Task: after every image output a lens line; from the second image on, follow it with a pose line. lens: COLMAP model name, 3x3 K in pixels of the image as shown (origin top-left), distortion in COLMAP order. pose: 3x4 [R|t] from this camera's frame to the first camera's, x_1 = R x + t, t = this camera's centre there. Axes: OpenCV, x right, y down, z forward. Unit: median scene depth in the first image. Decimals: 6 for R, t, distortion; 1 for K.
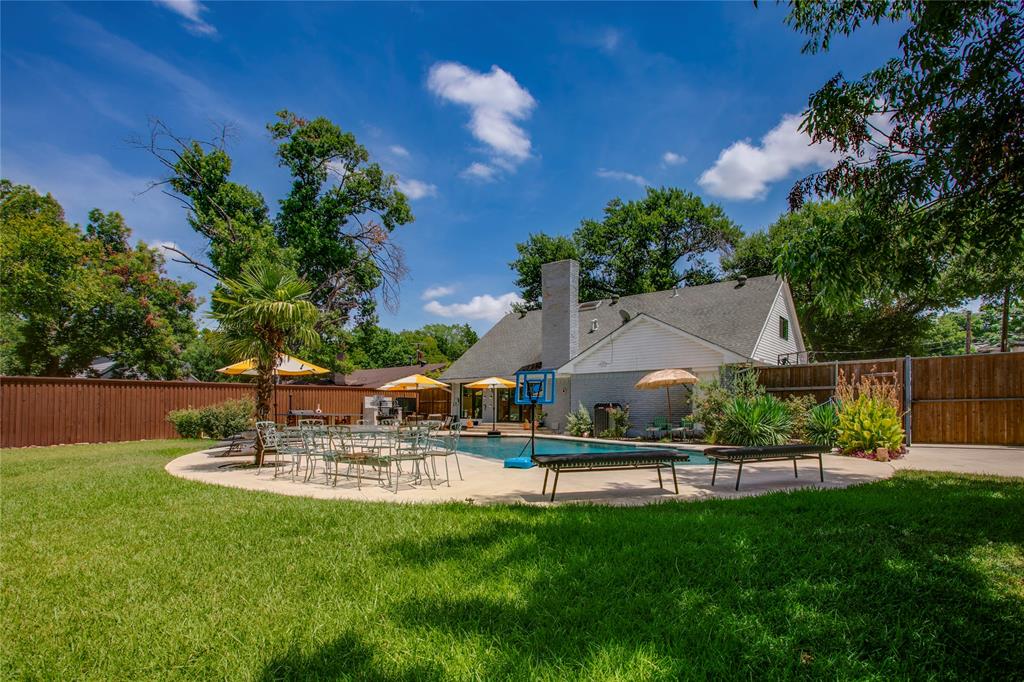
lens RADIAL K [[968.6, 0, 512.0], [0, 968.6, 341.0], [0, 0, 1]] dist [0.001593, -0.001609]
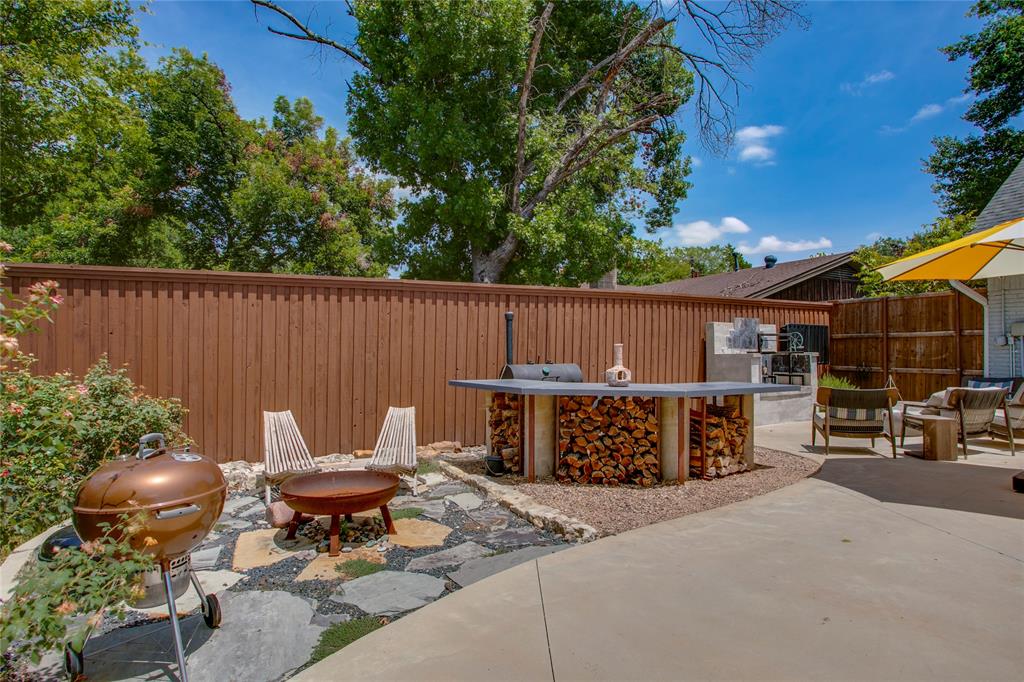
lens RADIAL K [[968.6, 0, 512.0], [0, 968.6, 341.0], [0, 0, 1]] dist [0.001593, -0.001609]
pose [[0.970904, -0.003589, -0.239441, -0.106780], [0.019561, 0.997735, 0.064364, 0.031138], [0.238668, -0.067175, 0.968775, 0.494195]]
